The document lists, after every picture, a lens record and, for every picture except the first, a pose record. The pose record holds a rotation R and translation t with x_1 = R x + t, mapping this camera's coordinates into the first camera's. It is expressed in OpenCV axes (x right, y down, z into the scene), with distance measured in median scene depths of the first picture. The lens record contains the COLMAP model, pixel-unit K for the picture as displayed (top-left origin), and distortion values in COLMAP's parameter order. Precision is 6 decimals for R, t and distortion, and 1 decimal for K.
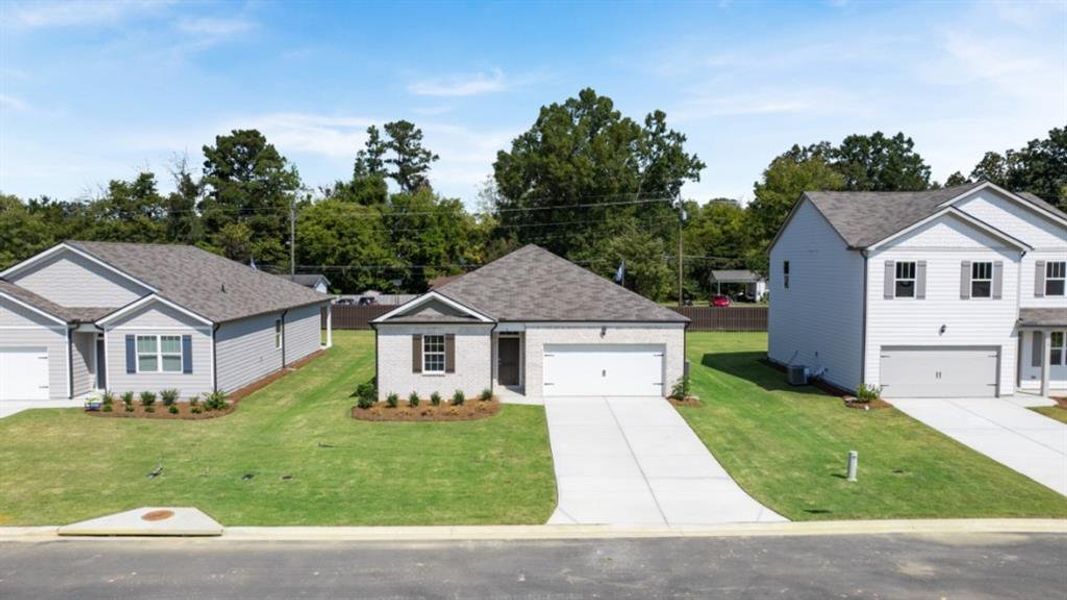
lens RADIAL K [[755.2, 0, 533.5], [0, 755.2, 300.0], [0, 0, 1]] dist [-0.011873, -0.002270]
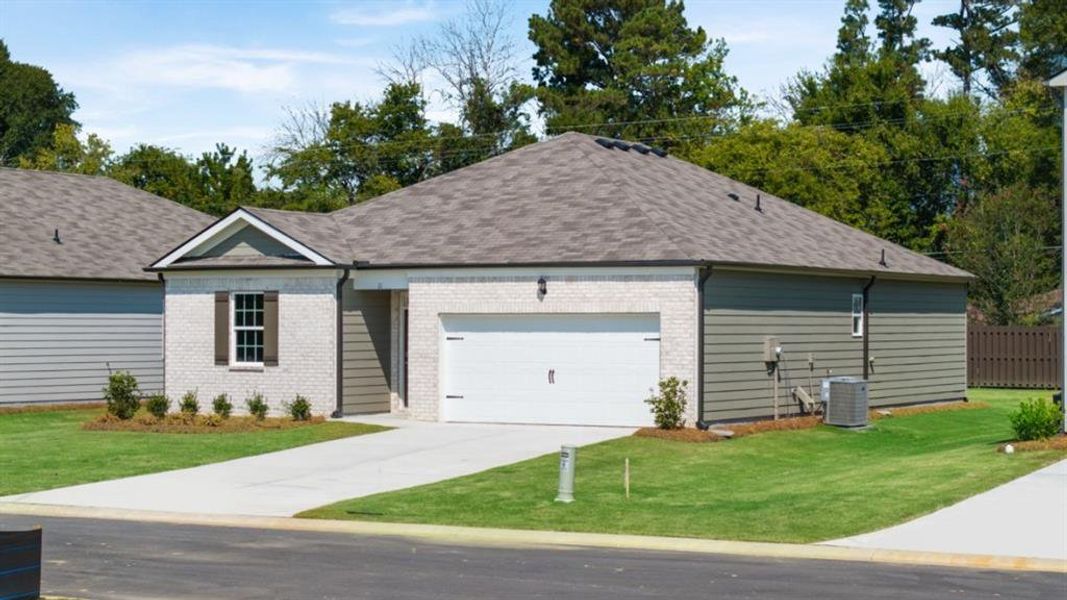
lens RADIAL K [[2140.7, 0, 533.5], [0, 2140.7, 300.0], [0, 0, 1]] dist [-0.053588, 0.059349]
pose [[0.859466, -0.006028, -0.511157, 0.740038], [-0.028538, 0.997805, -0.059750, 0.123897], [0.510395, 0.065940, 0.857408, -0.167090]]
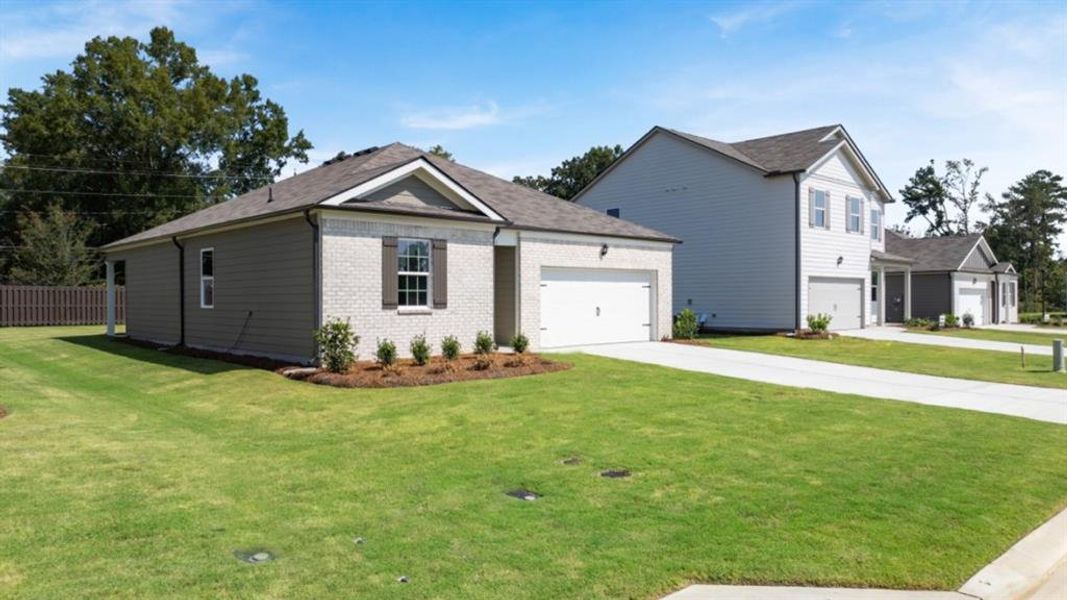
lens RADIAL K [[755.2, 0, 533.5], [0, 755.2, 300.0], [0, 0, 1]] dist [-0.011873, -0.002270]
pose [[0.743910, -0.003394, 0.668271, -0.402135], [0.039908, 0.998428, -0.039355, 0.106174], [-0.667087, 0.055946, 0.742876, 0.488810]]
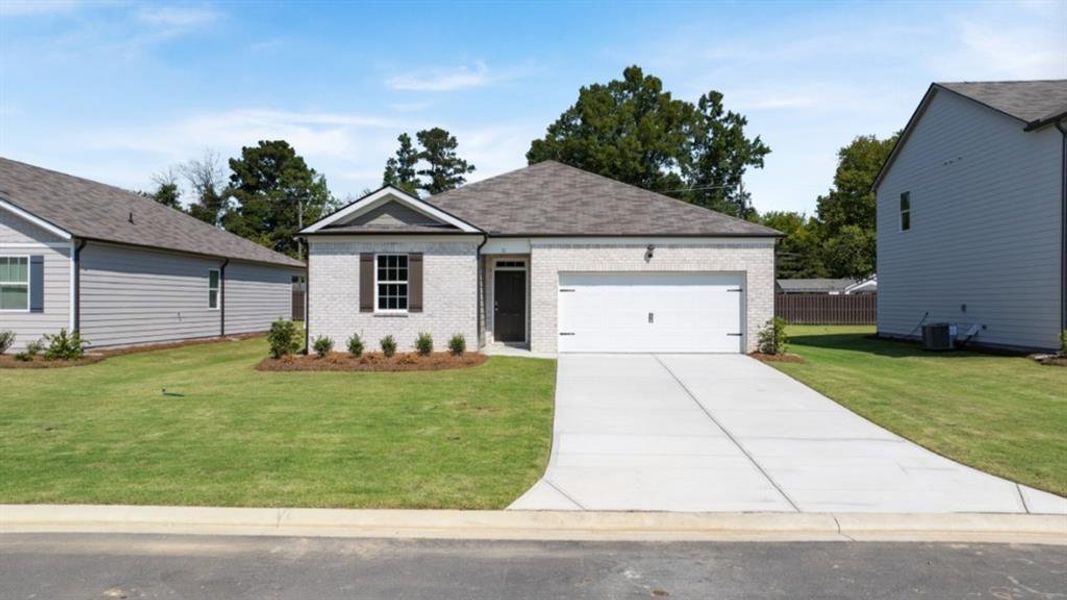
lens RADIAL K [[755.2, 0, 533.5], [0, 755.2, 300.0], [0, 0, 1]] dist [-0.011873, -0.002270]
pose [[0.997866, -0.000012, -0.065297, 0.032658], [-0.003831, 0.998266, -0.058731, 0.114618], [0.065184, 0.058856, 0.996136, 0.321013]]
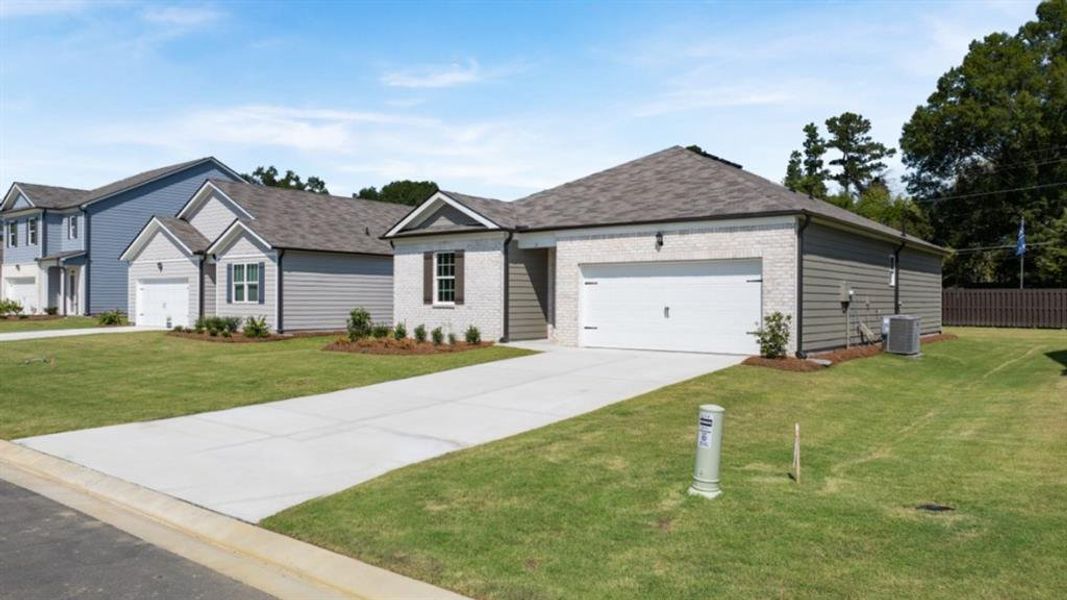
lens RADIAL K [[755.2, 0, 533.5], [0, 755.2, 300.0], [0, 0, 1]] dist [-0.011873, -0.002270]
pose [[0.771846, 0.001398, -0.635809, 0.371393], [-0.039200, 0.998200, -0.045392, 0.112878], [0.634601, 0.059960, 0.770511, 0.449242]]
